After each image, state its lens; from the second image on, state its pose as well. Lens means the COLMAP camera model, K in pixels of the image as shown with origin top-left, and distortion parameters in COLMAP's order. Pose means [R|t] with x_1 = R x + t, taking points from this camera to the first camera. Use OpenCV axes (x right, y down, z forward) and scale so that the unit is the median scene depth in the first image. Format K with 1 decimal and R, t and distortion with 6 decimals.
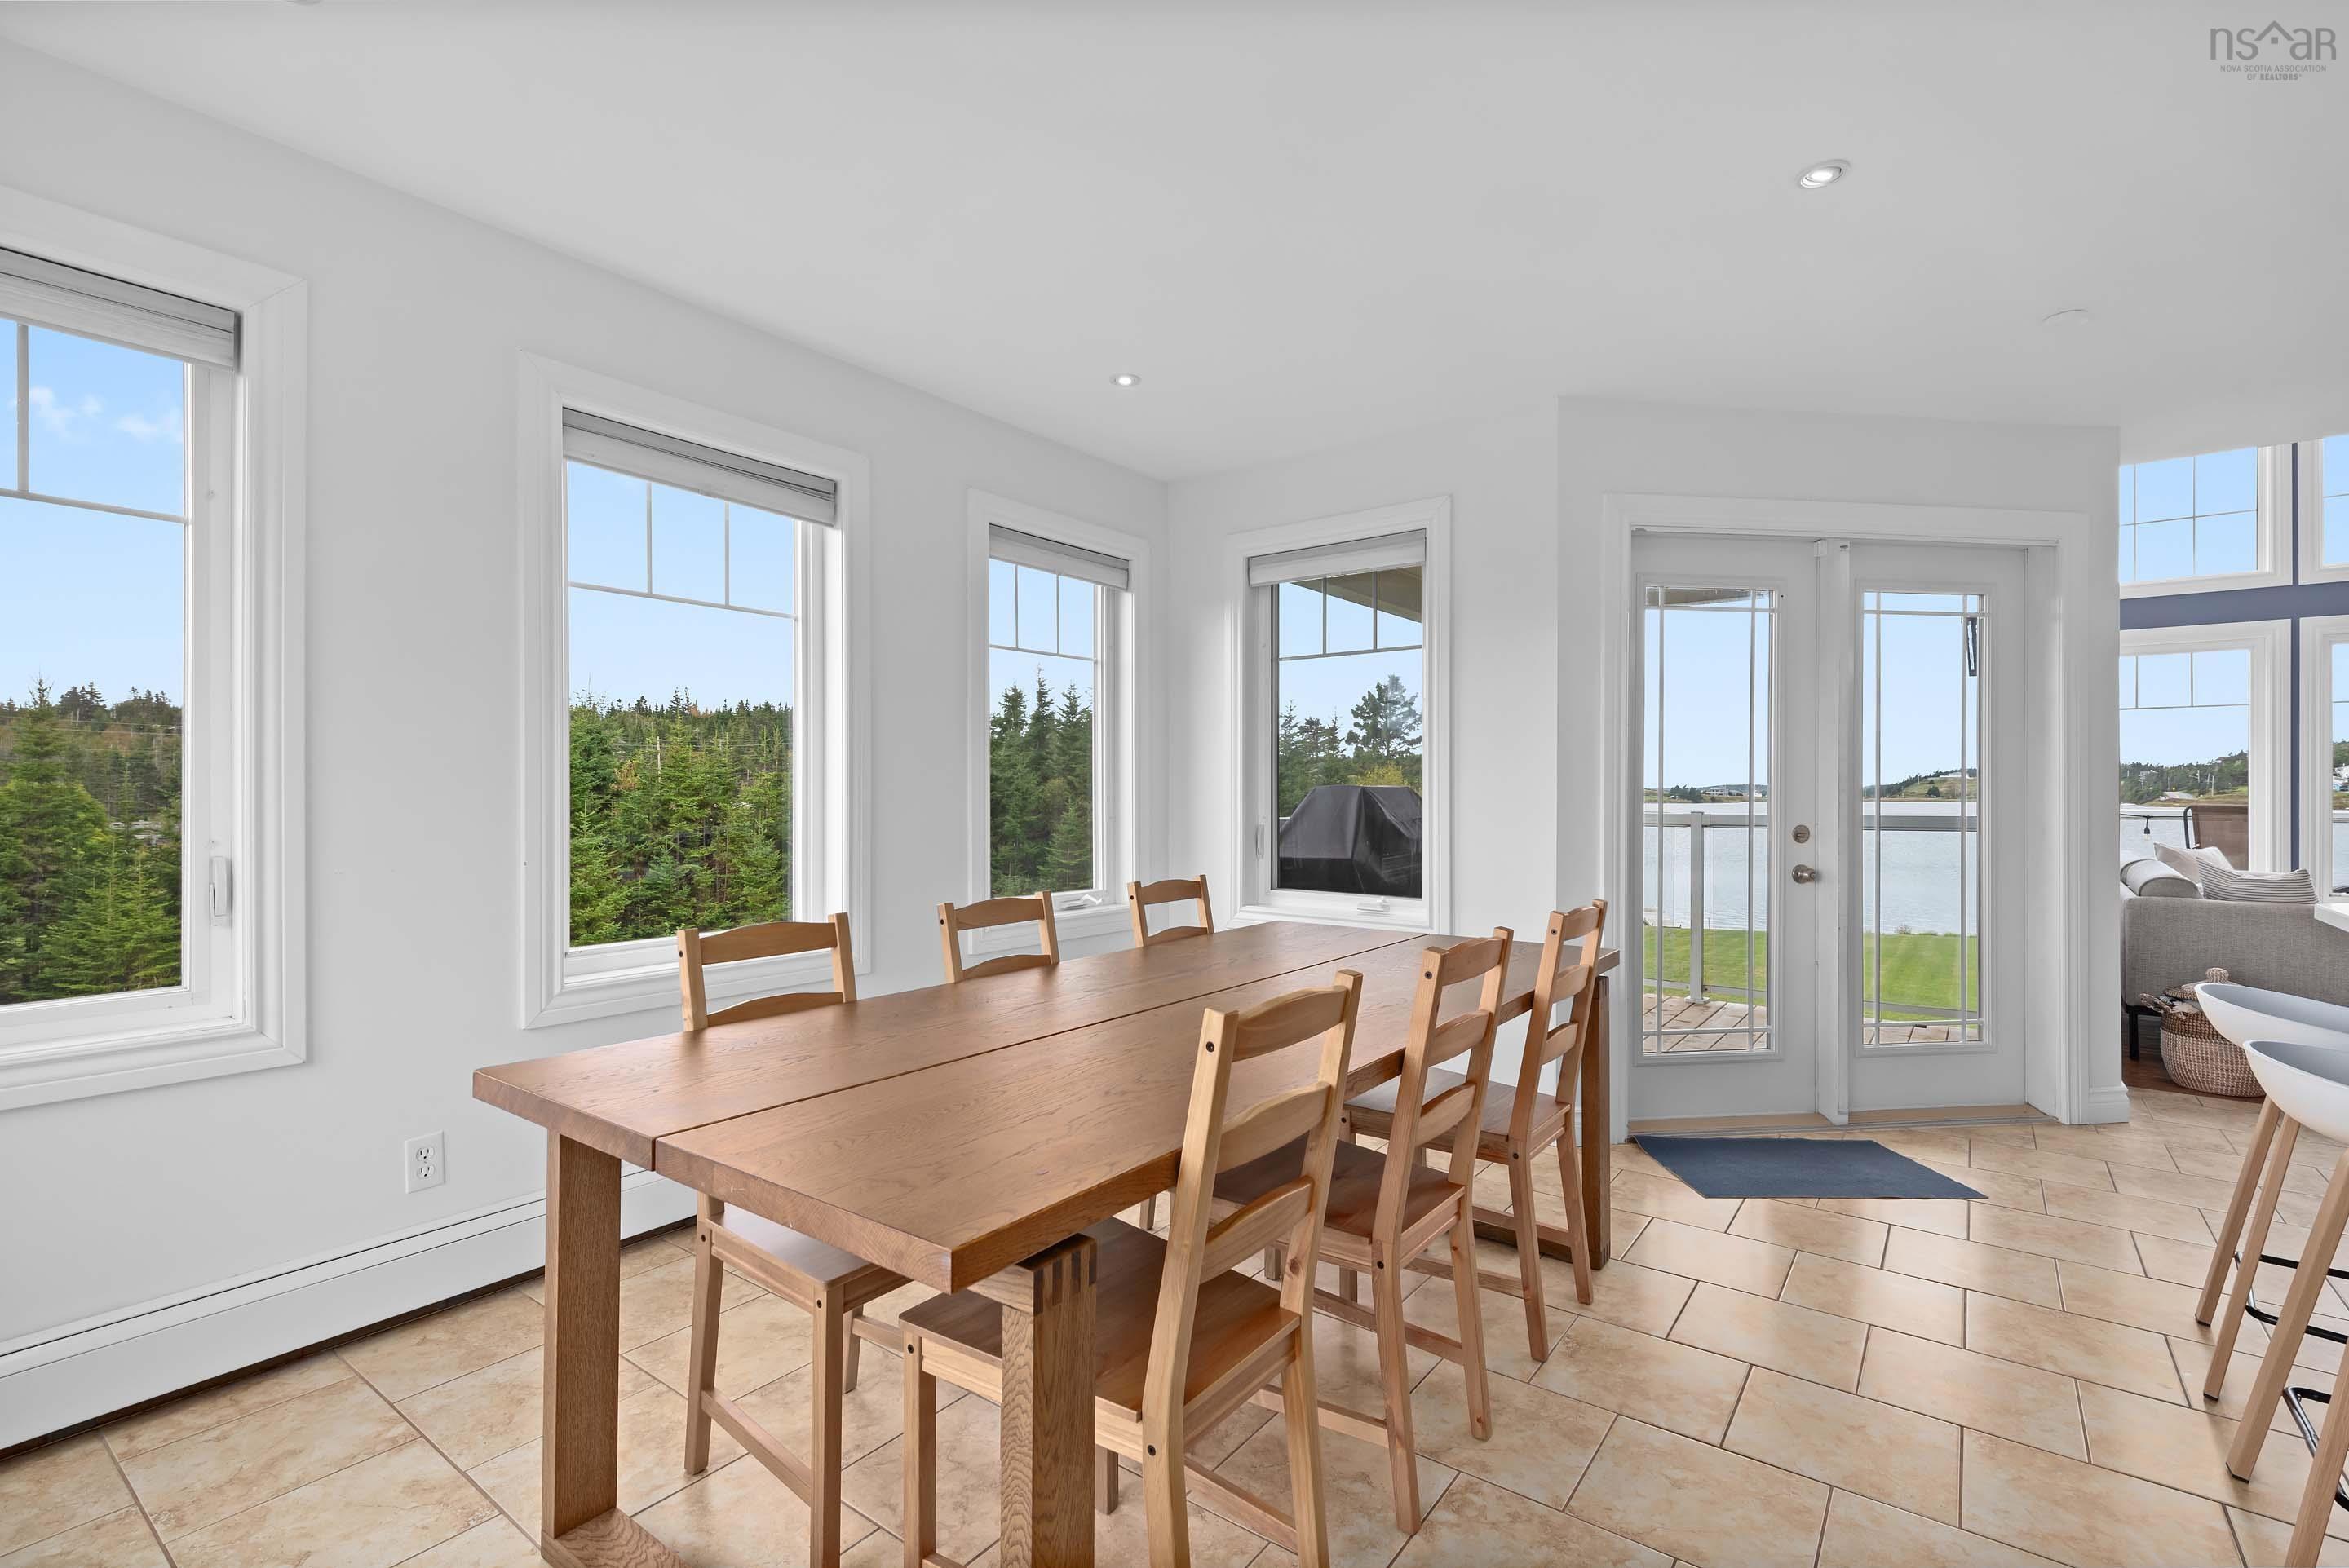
lens RADIAL K [[1046.3, 0, 1178.7], [0, 1046.3, 788.1], [0, 0, 1]] dist [-0.000166, -0.000848]
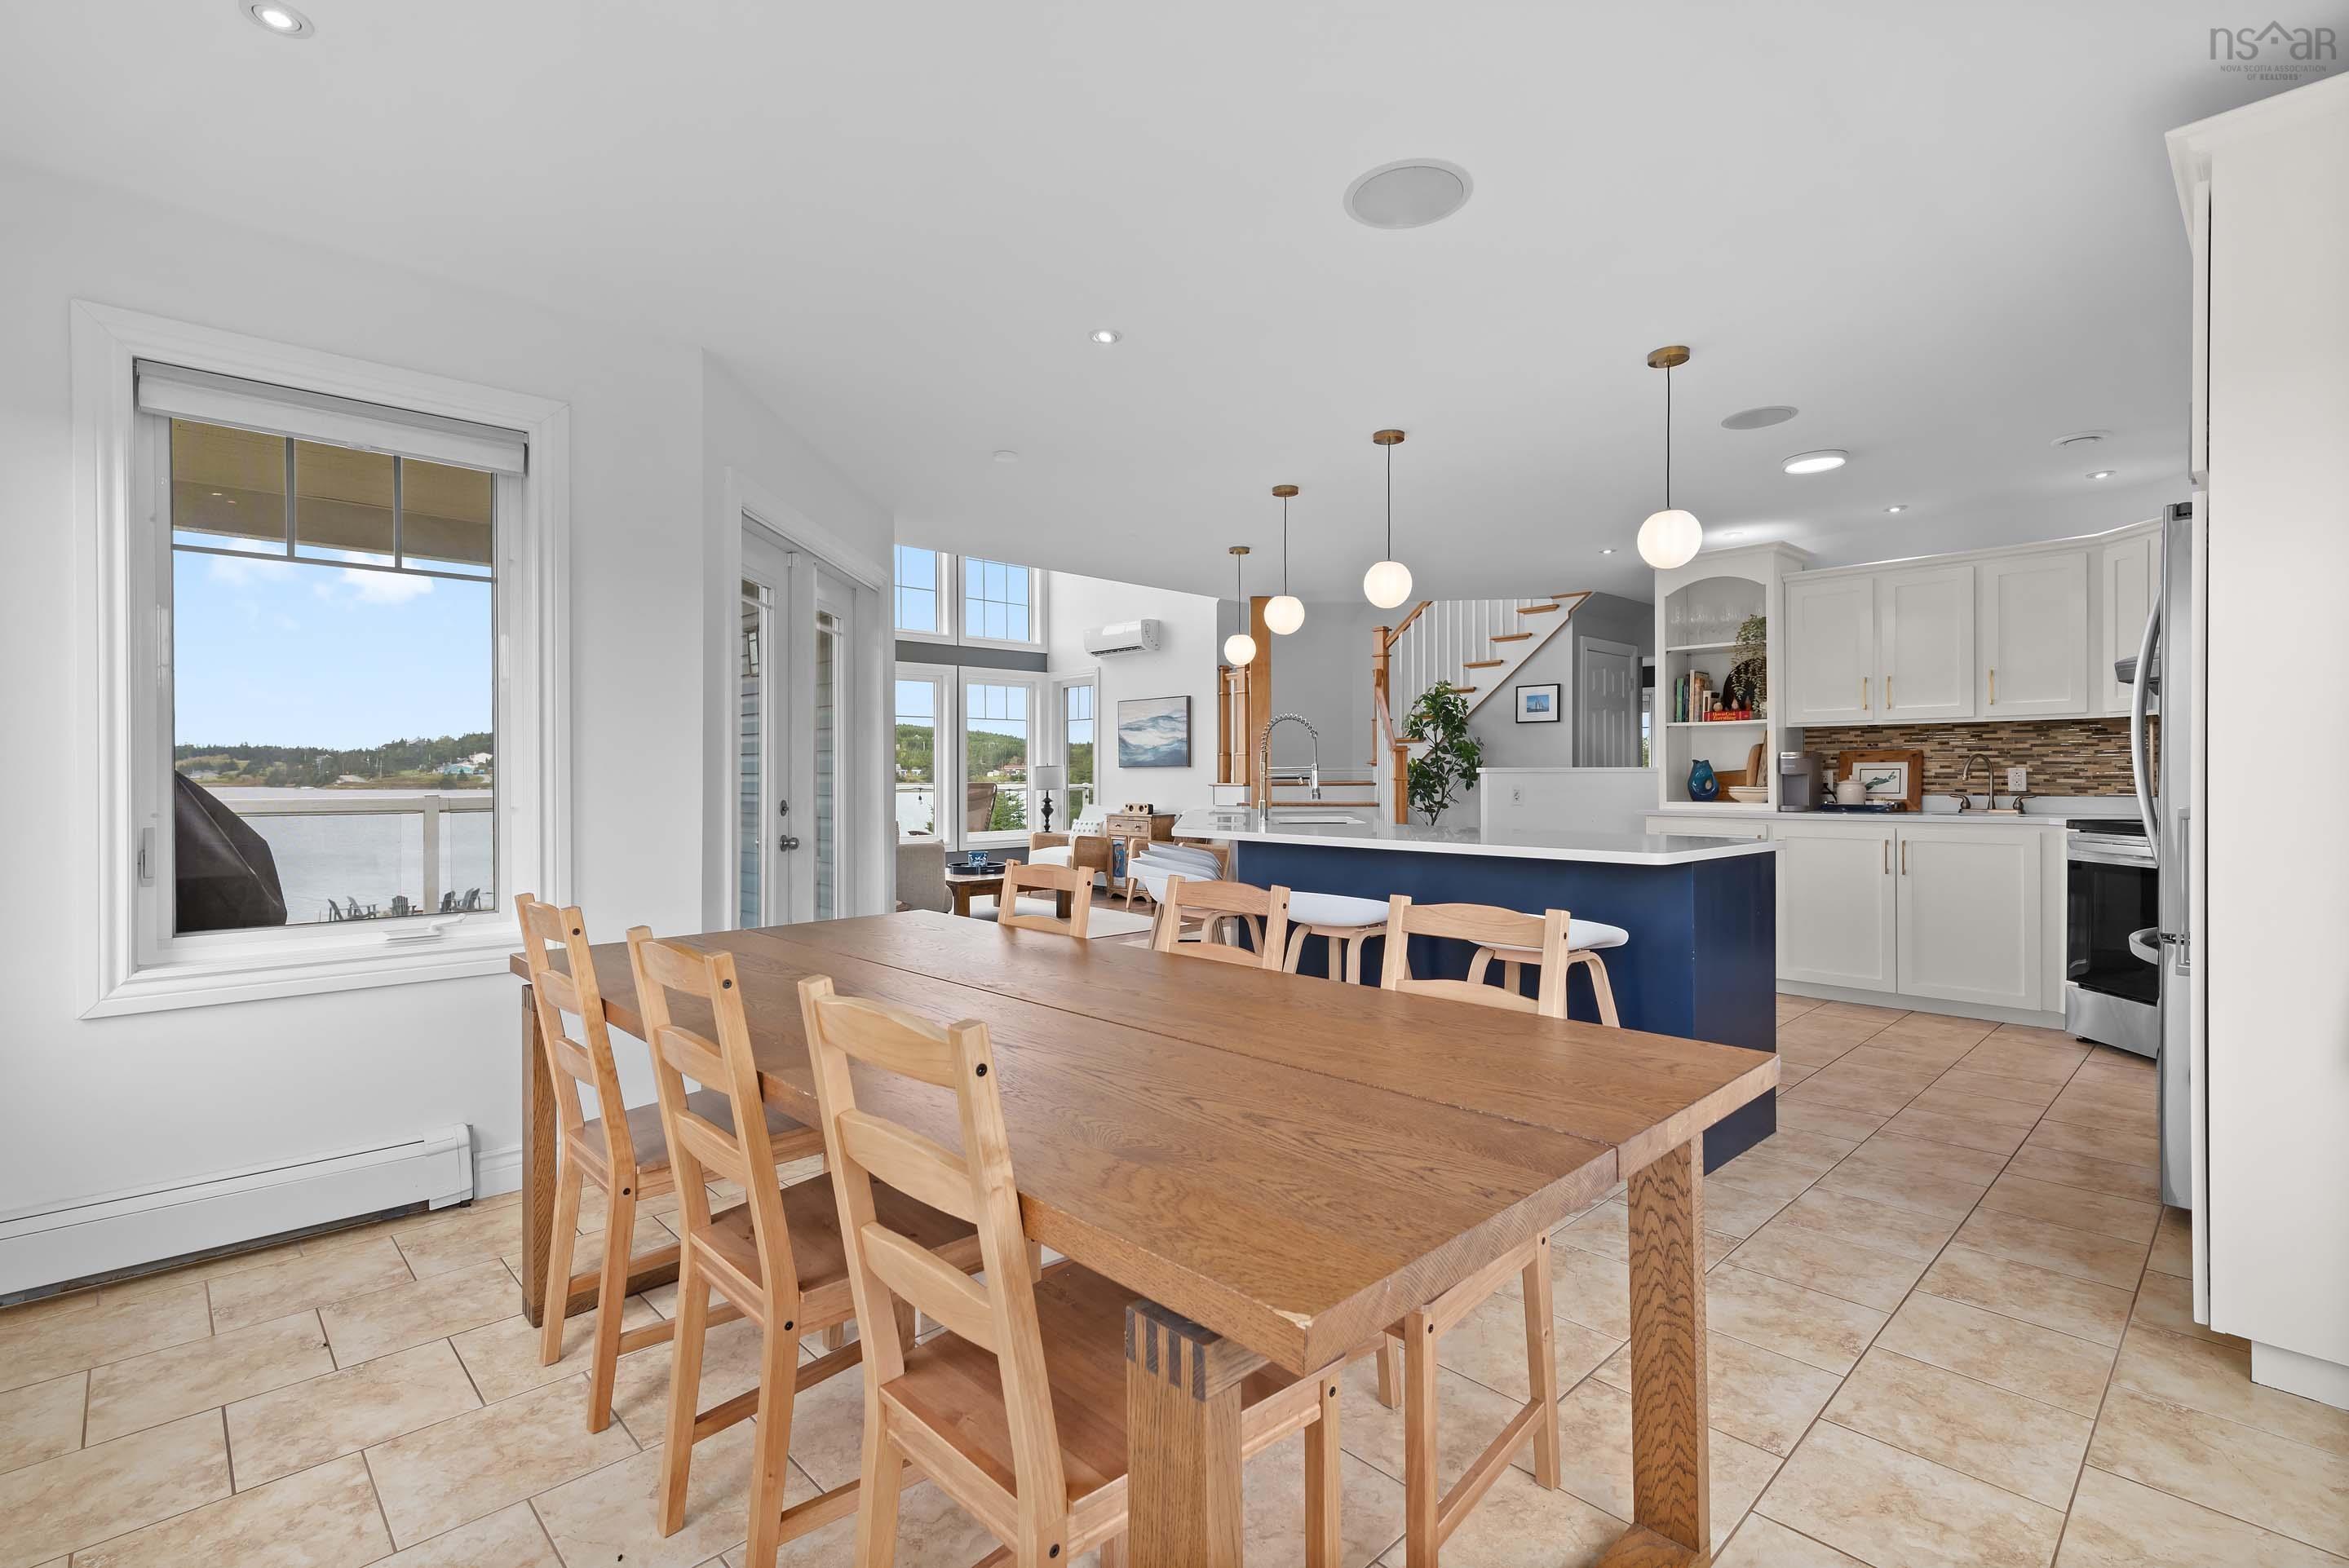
lens RADIAL K [[1046.3, 0, 1174.8], [0, 1046.3, 784.4], [0, 0, 1]] dist [-0.000166, -0.000848]
pose [[0.140284, -0.010209, 0.990059, -0.352157], [-0.002171, 0.999941, 0.010619, 0.003092], [-0.990109, -0.003639, 0.140254, 0.302596]]
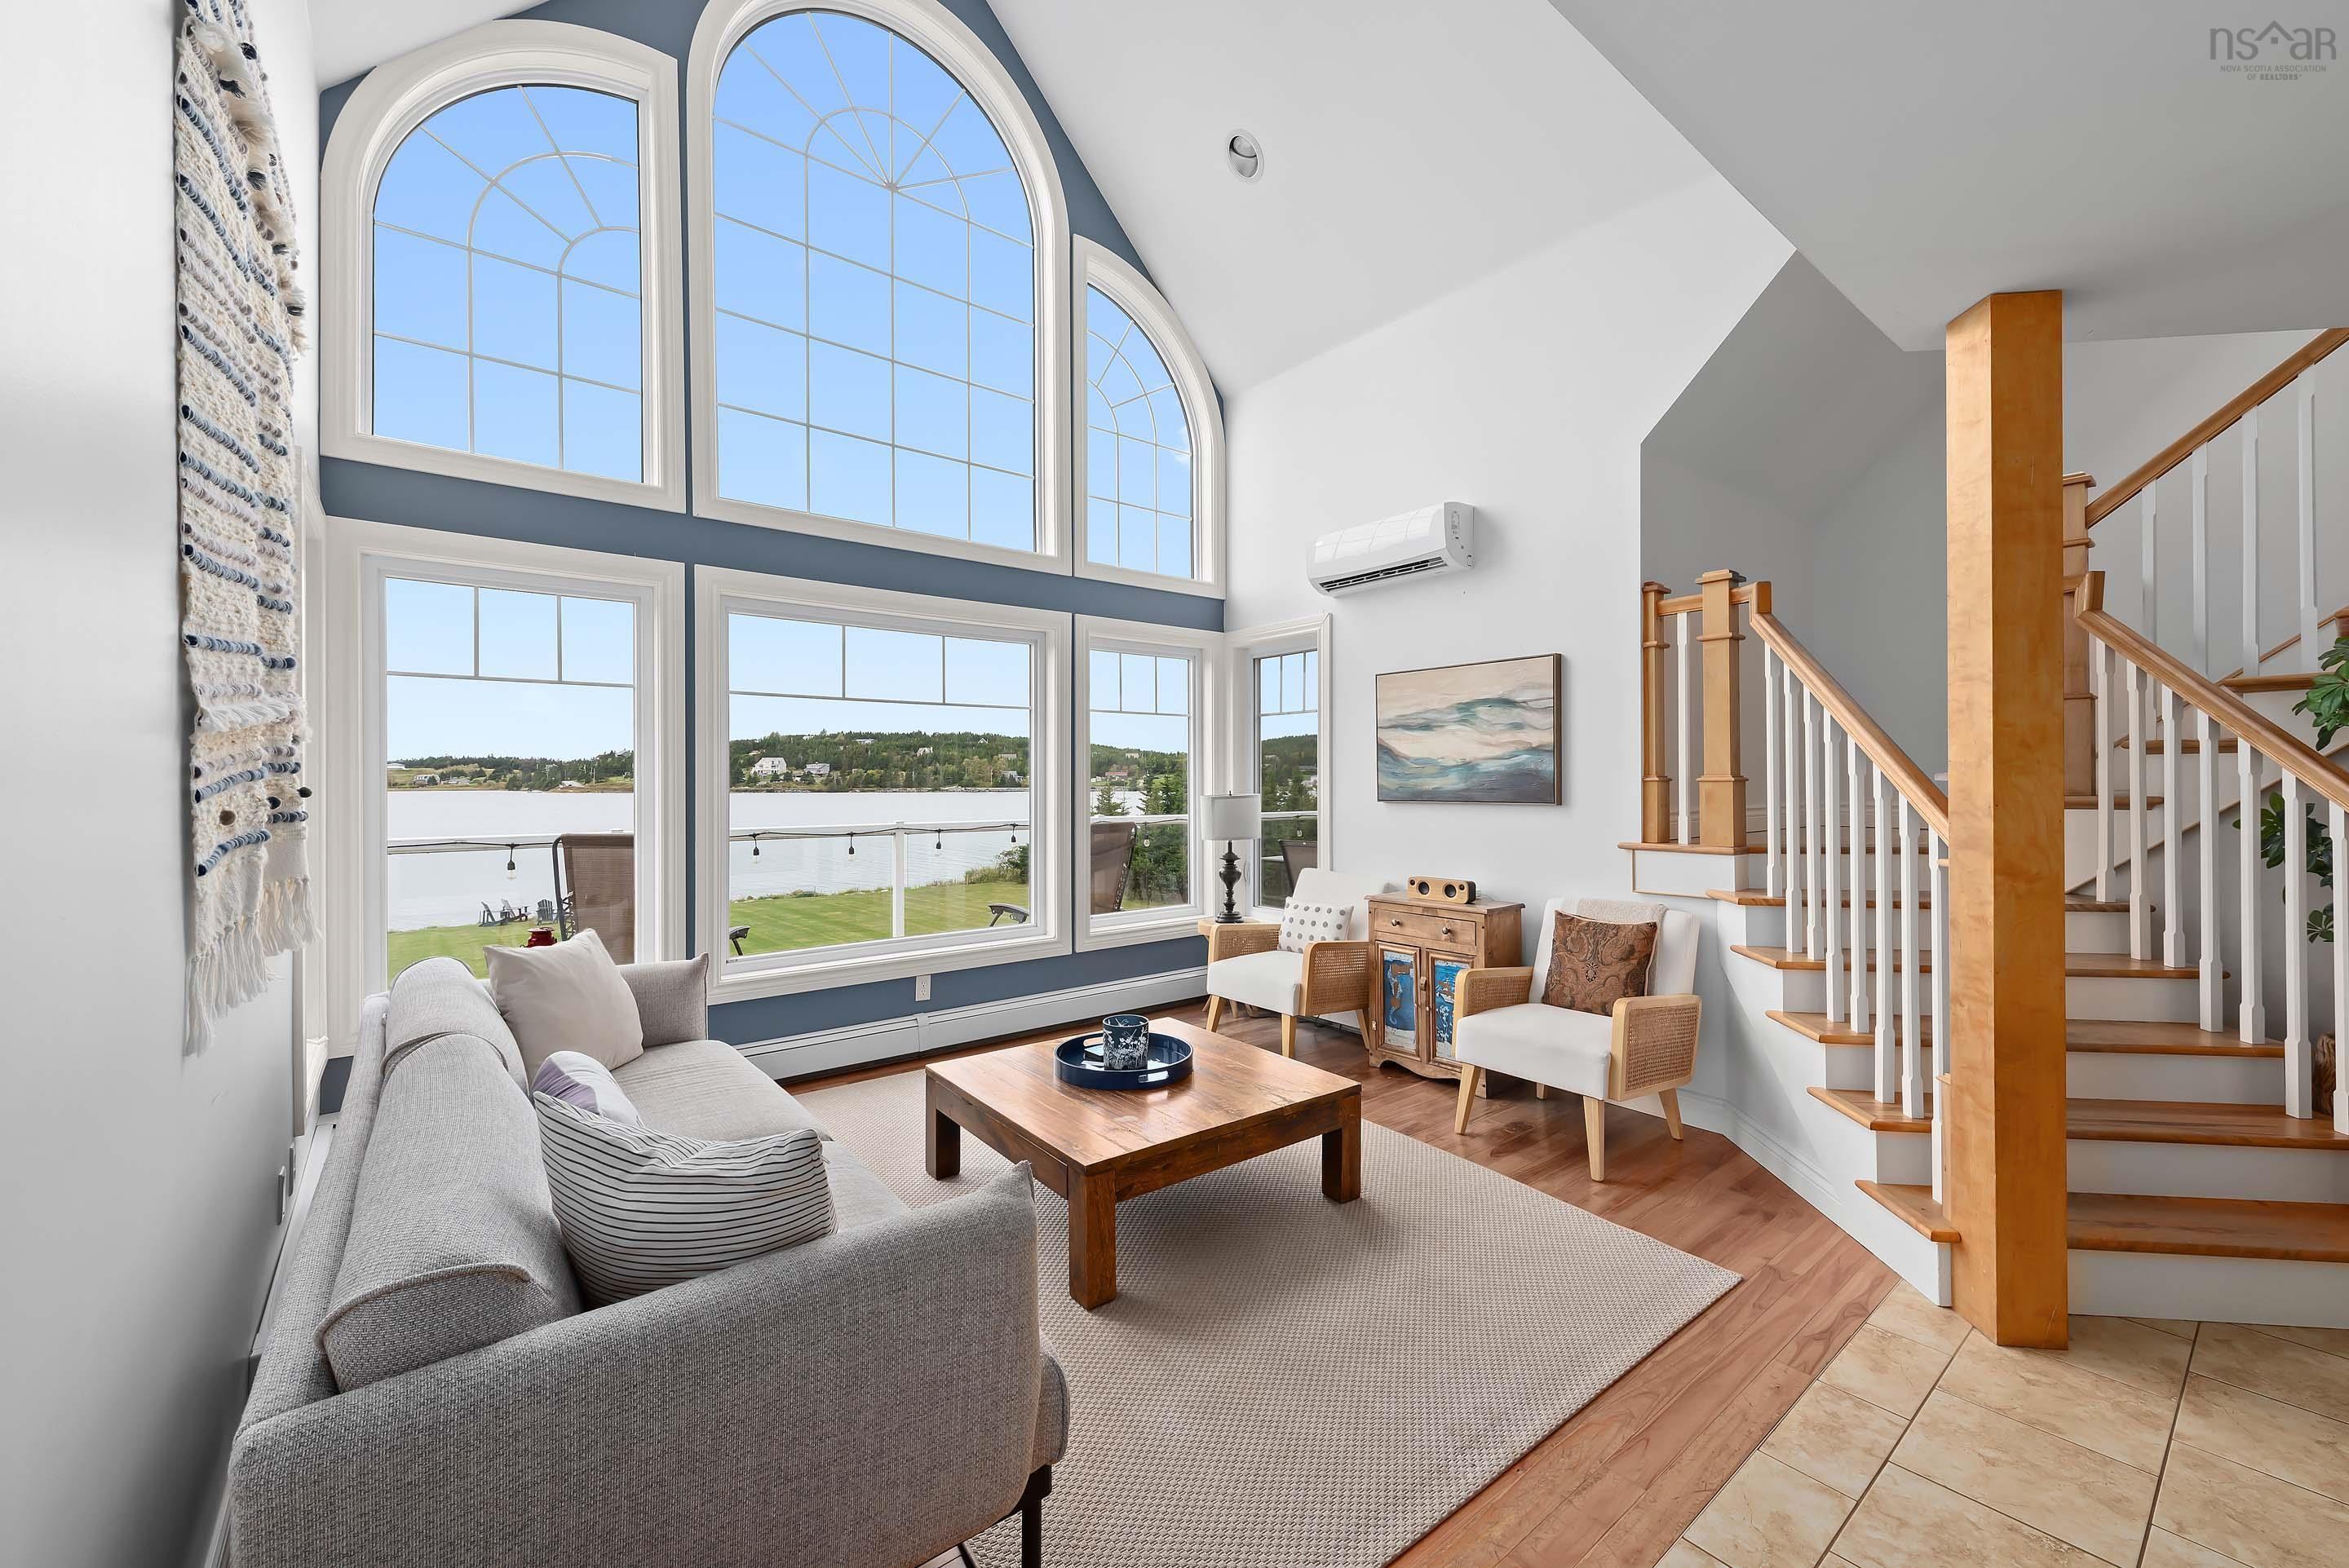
lens RADIAL K [[919.0, 0, 1180.0], [0, 919.0, 775.4], [0, 0, 1]] dist [-0.000655, -0.000053]
pose [[0.221290, 0.001140, 0.975207, 0.682403], [0.001692, 0.999997, -0.001553, -0.032791], [-0.975207, 0.001994, 0.221287, 0.680959]]
